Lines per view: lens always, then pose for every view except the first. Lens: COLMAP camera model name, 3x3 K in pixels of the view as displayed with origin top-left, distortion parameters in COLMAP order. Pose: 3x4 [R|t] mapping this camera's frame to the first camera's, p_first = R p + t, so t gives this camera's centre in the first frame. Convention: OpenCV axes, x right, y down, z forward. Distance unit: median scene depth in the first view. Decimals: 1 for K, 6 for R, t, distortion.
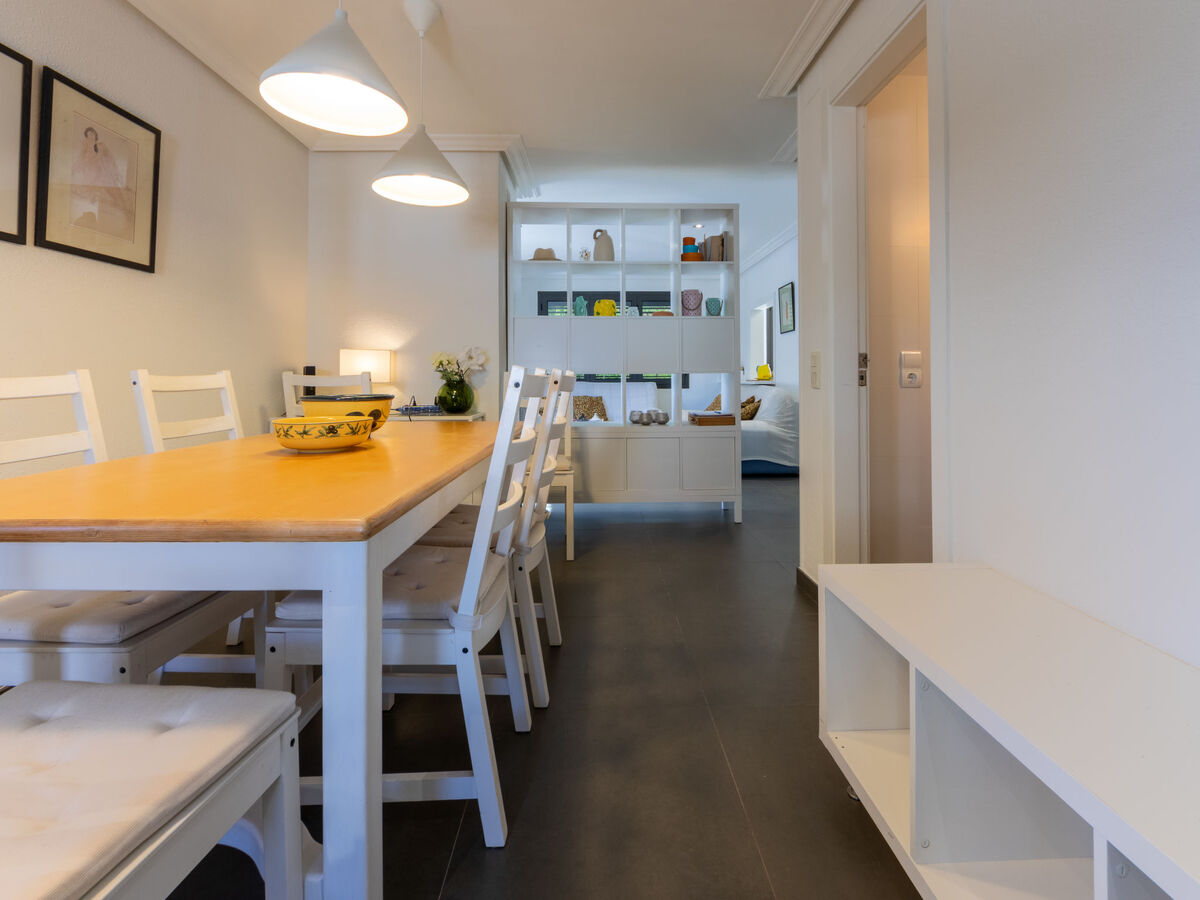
lens RADIAL K [[520.9, 0, 601.8], [0, 520.9, 449.4], [0, 0, 1]] dist [0.007743, -0.007030]
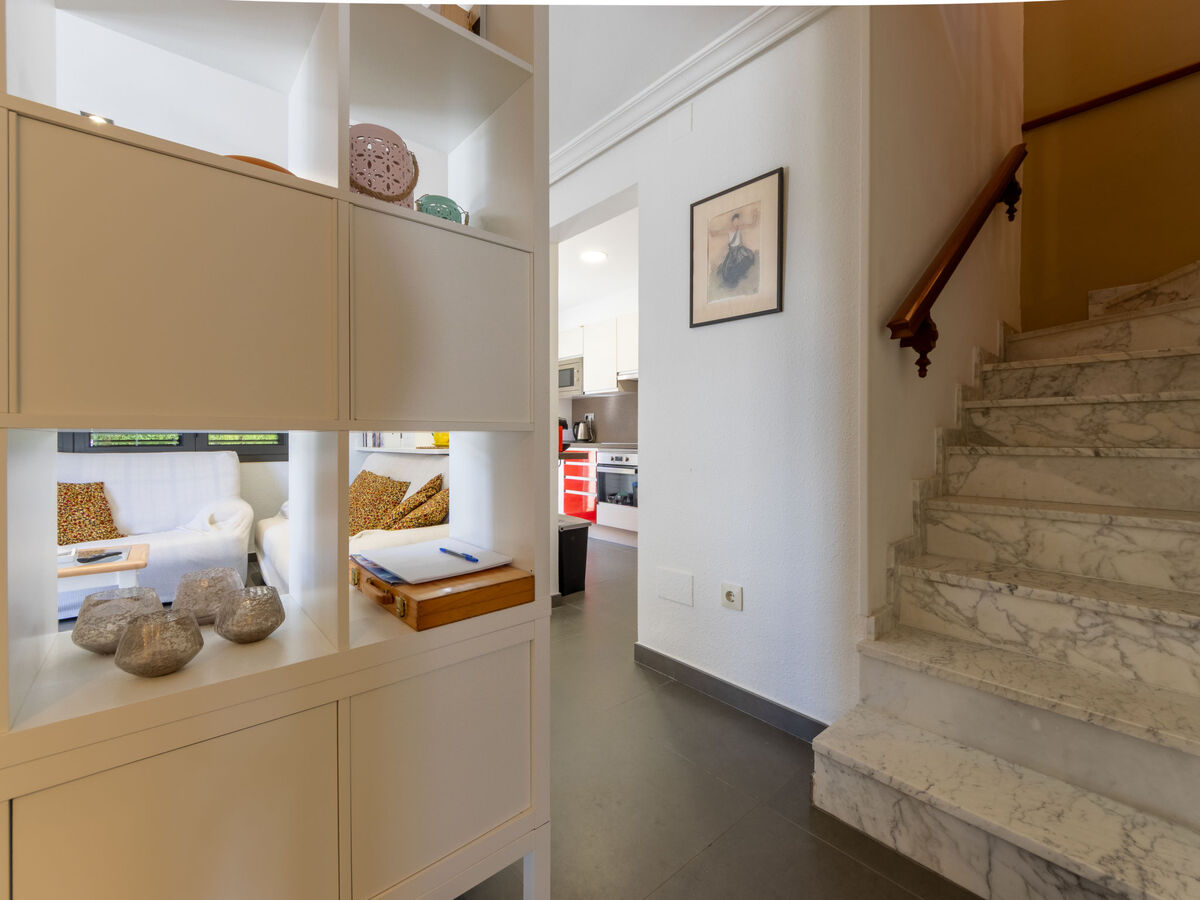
lens RADIAL K [[520.9, 0, 597.4], [0, 520.9, 443.5], [0, 0, 1]] dist [0.007743, -0.007030]
pose [[0.765178, -0.015189, 0.643640, 0.041939], [0.090207, 0.992389, -0.083822, -0.057849], [-0.637468, 0.122199, 0.760725, 0.352312]]
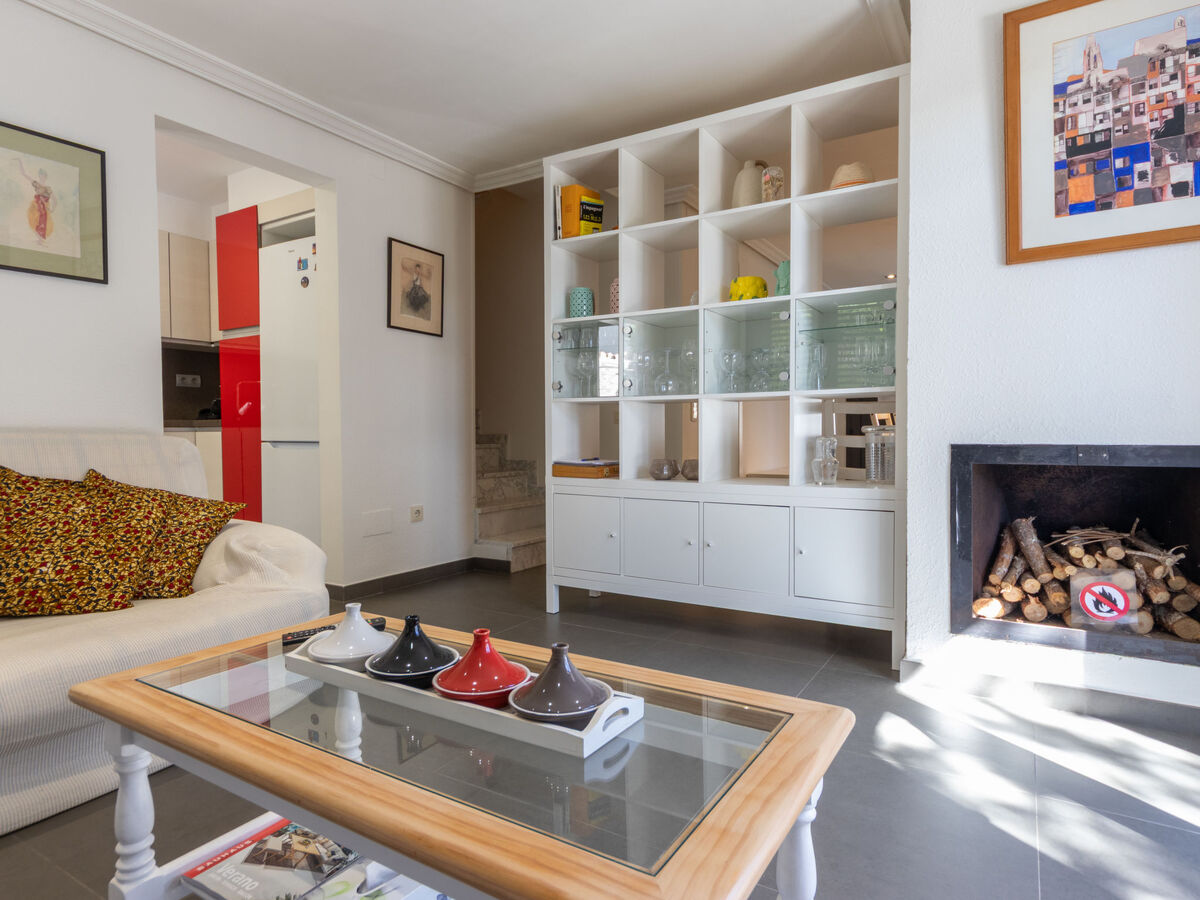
lens RADIAL K [[679.4, 0, 598.5], [0, 679.4, 447.1], [0, 0, 1]] dist [-0.005108, 0.006726]
pose [[-0.838678, -0.019713, 0.544270, -0.046729], [0.066423, 0.988182, 0.138144, -0.083629], [-0.540561, 0.152010, -0.827458, 0.604875]]
